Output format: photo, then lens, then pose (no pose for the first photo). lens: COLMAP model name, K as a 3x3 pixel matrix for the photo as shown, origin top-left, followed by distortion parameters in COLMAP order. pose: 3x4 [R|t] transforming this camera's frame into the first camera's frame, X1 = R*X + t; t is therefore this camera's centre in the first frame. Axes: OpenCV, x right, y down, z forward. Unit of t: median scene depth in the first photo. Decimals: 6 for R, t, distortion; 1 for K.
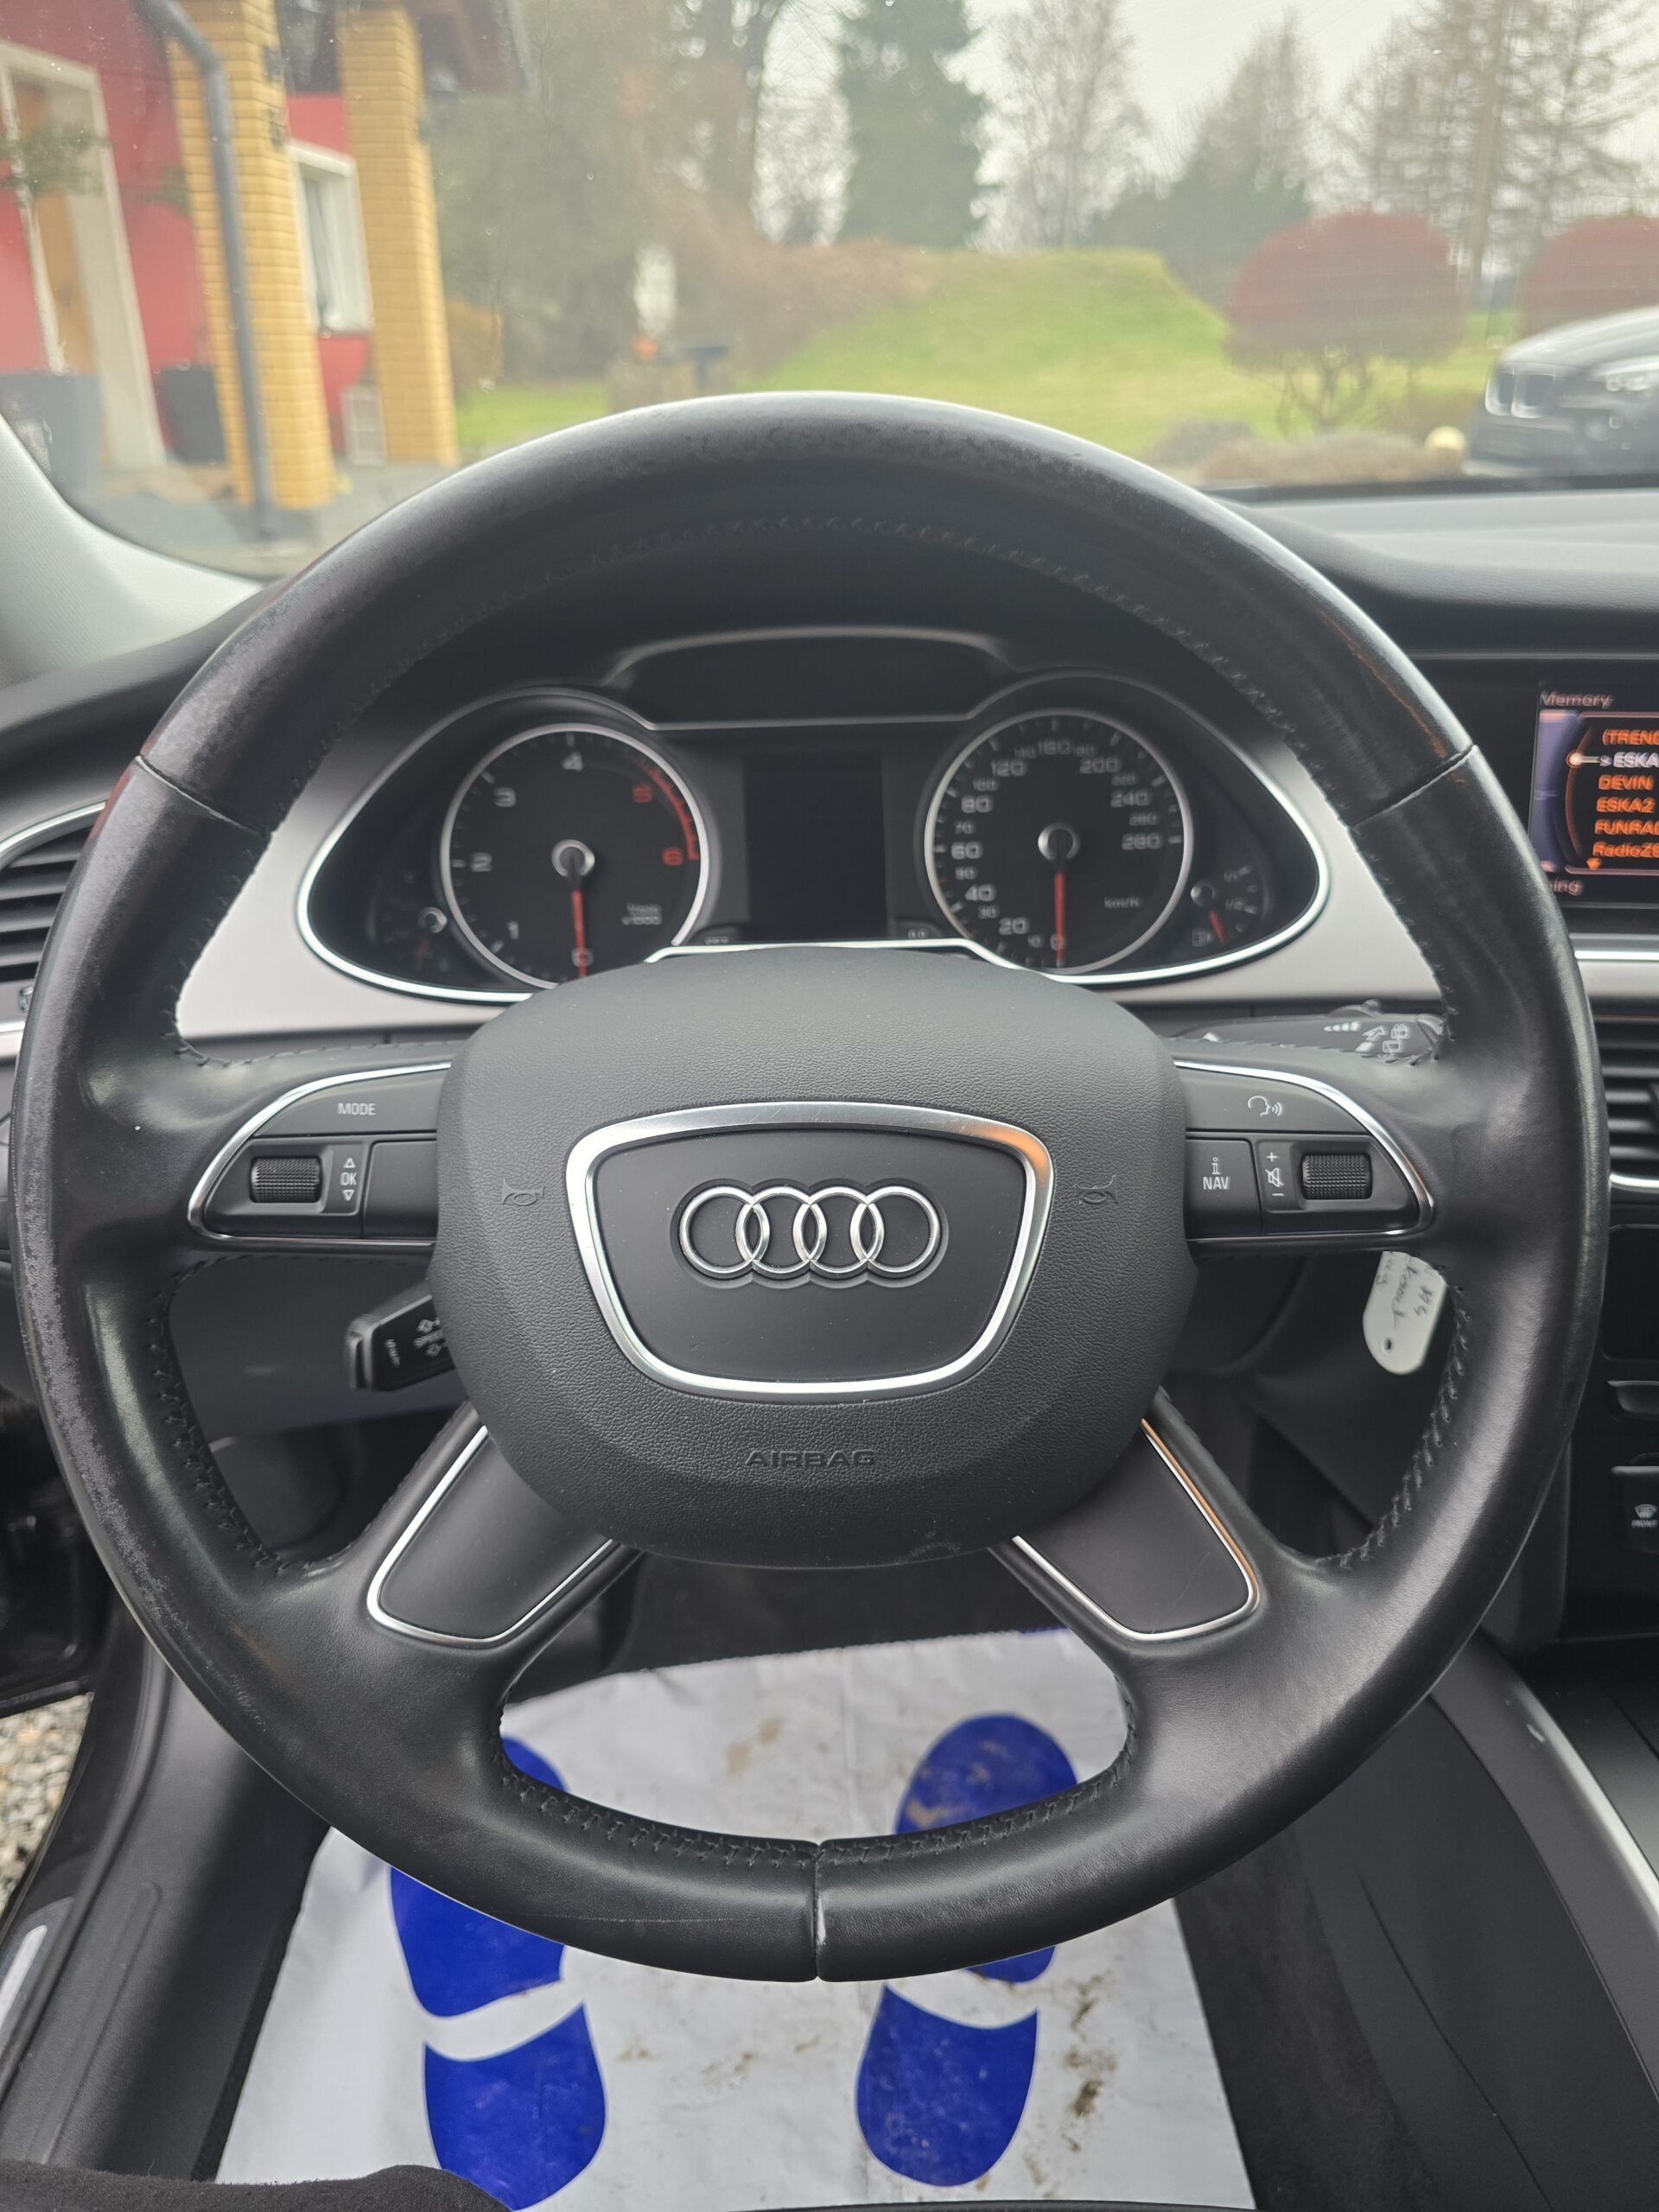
lens RADIAL K [[1498.4, 0, 873.5], [0, 1498.4, 1118.9], [0, 0, 1]] dist [0.045513, -0.046565]
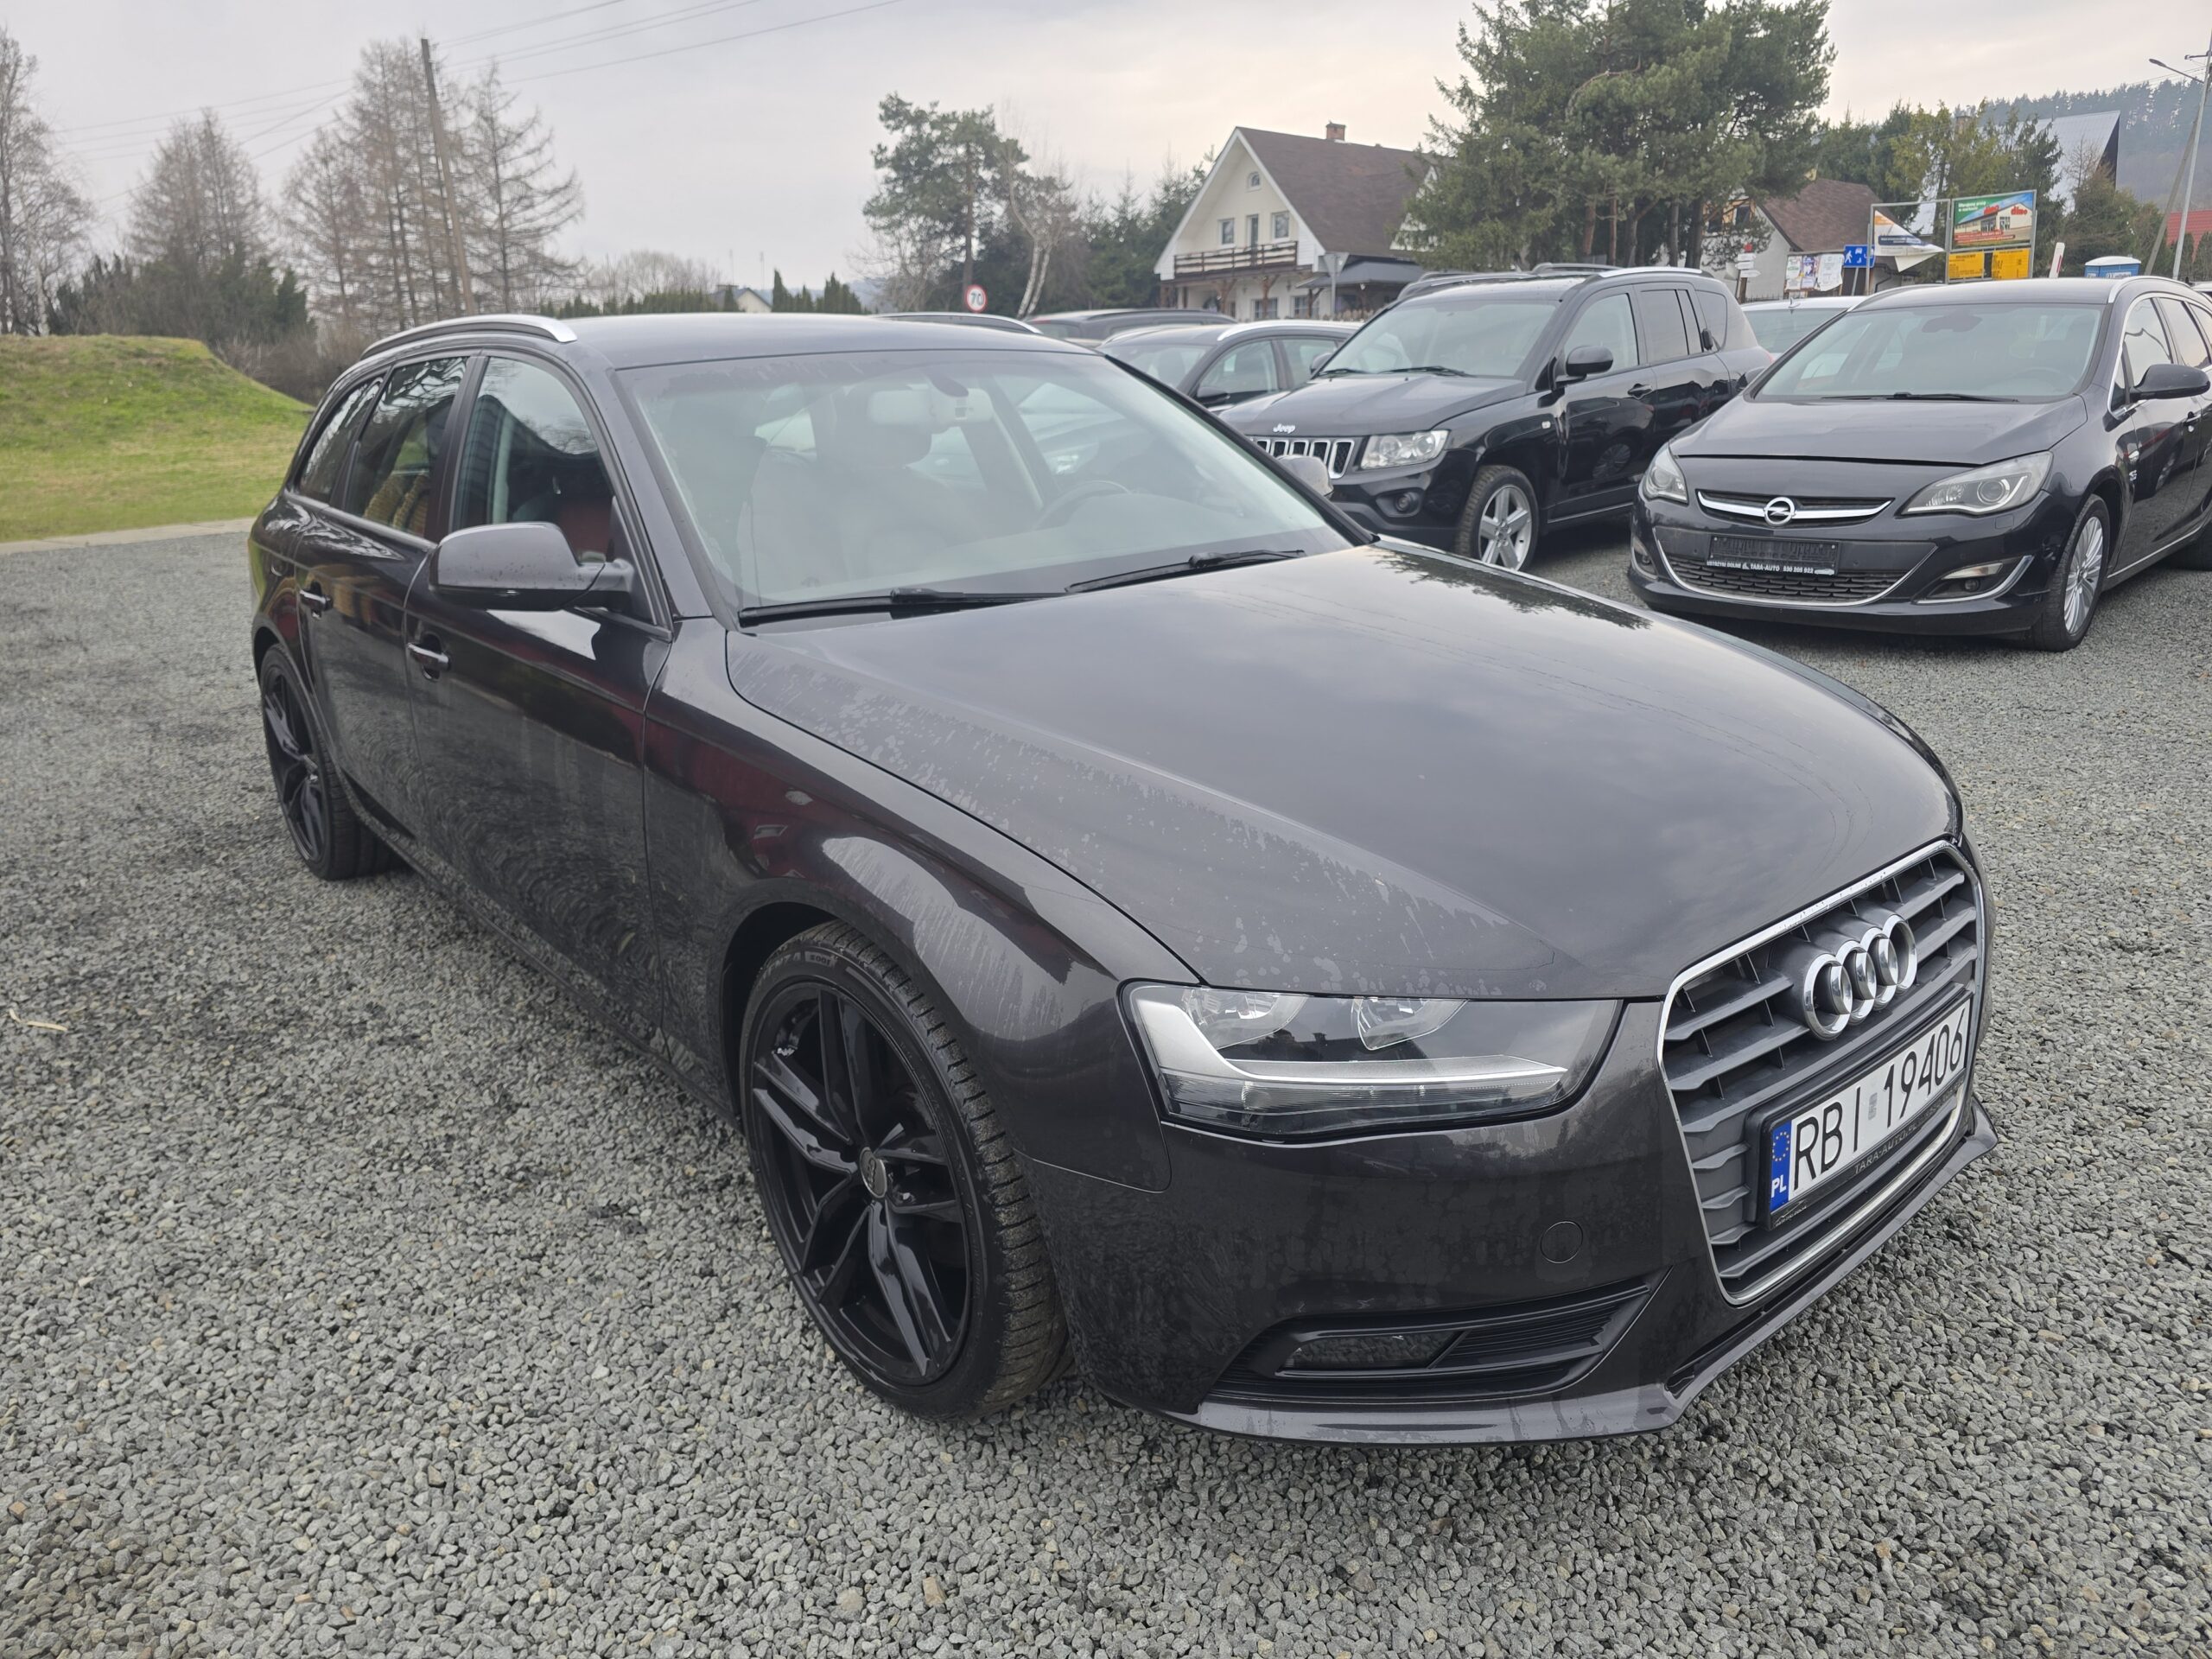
lens RADIAL K [[1498.4, 0, 1109.4], [0, 1498.4, 835.7], [0, 0, 1]] dist [0.045513, -0.046565]
pose [[0.746222, -0.194708, 0.636586, -2.408313], [0.312932, 0.946625, -0.077290, 2.030845], [-0.587560, 0.256884, 0.767323, -4.486116]]
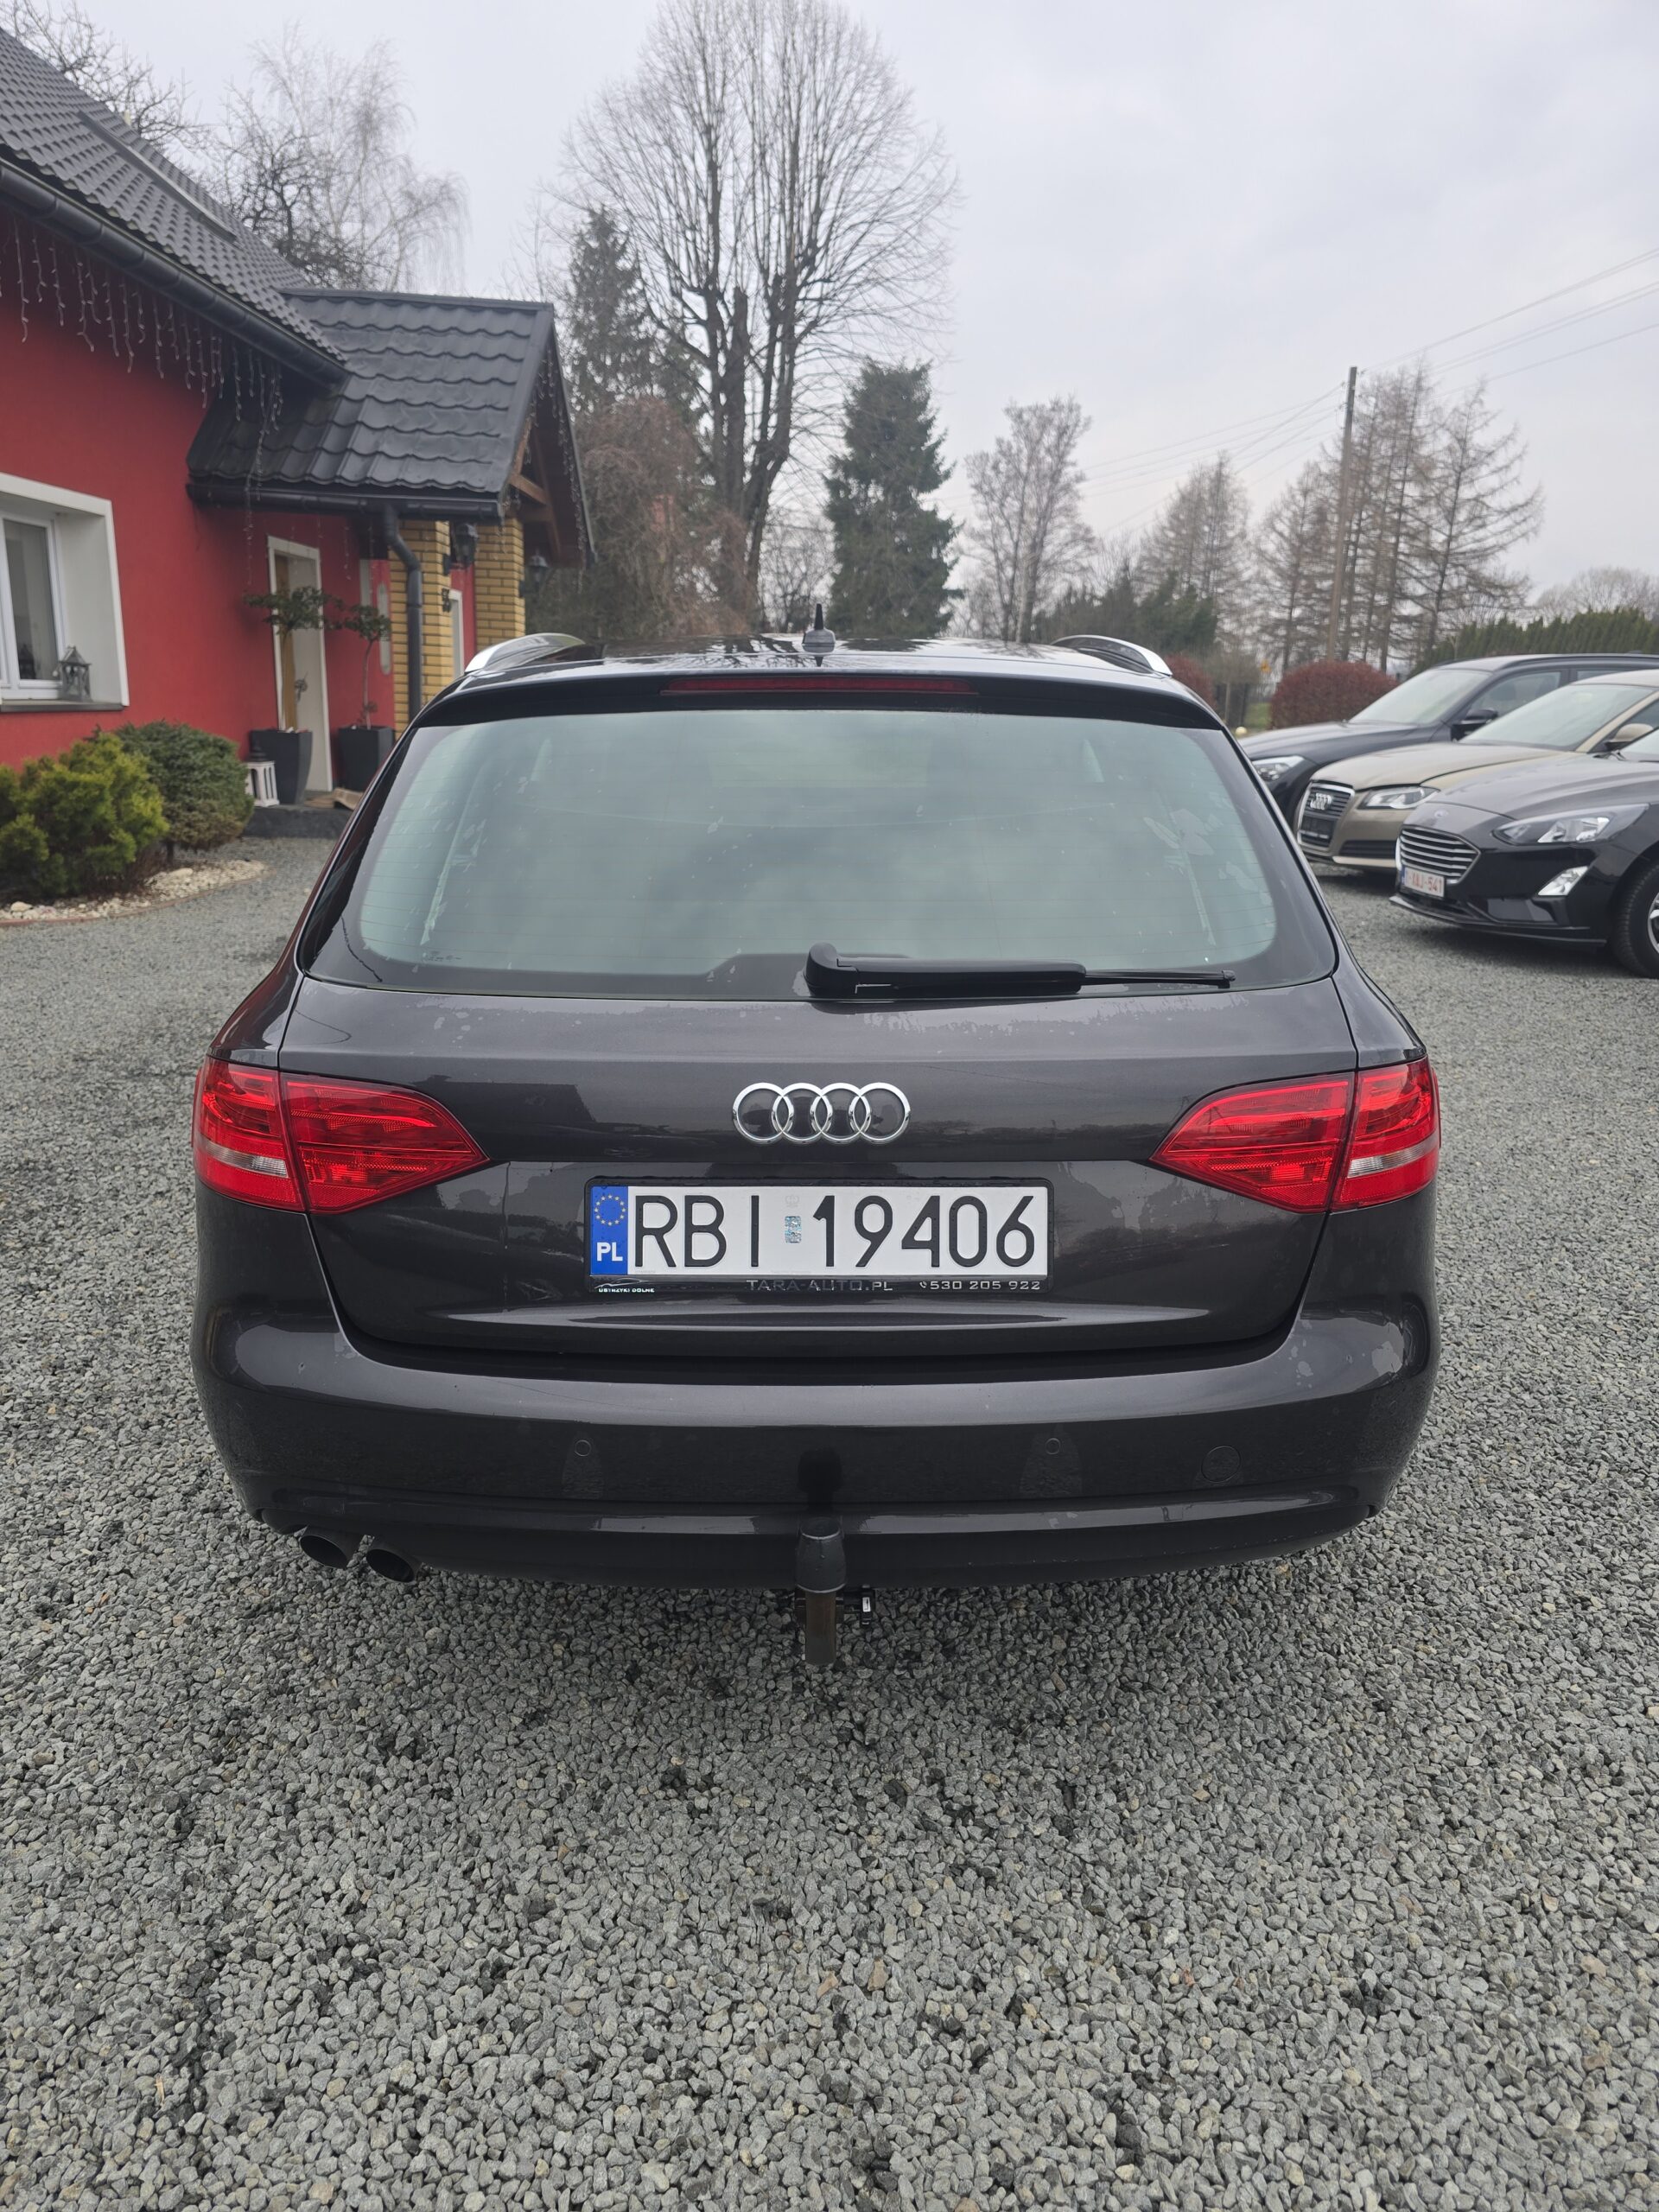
lens RADIAL K [[1498.4, 0, 836.3], [0, 1498.4, 1129.3], [0, 0, 1]] dist [0.045513, -0.046565]
pose [[0.999385, 0.033327, -0.010898, 0.723534], [-0.034819, 0.979920, -0.196327, 2.098322], [0.004137, 0.196586, 0.980478, -4.785009]]
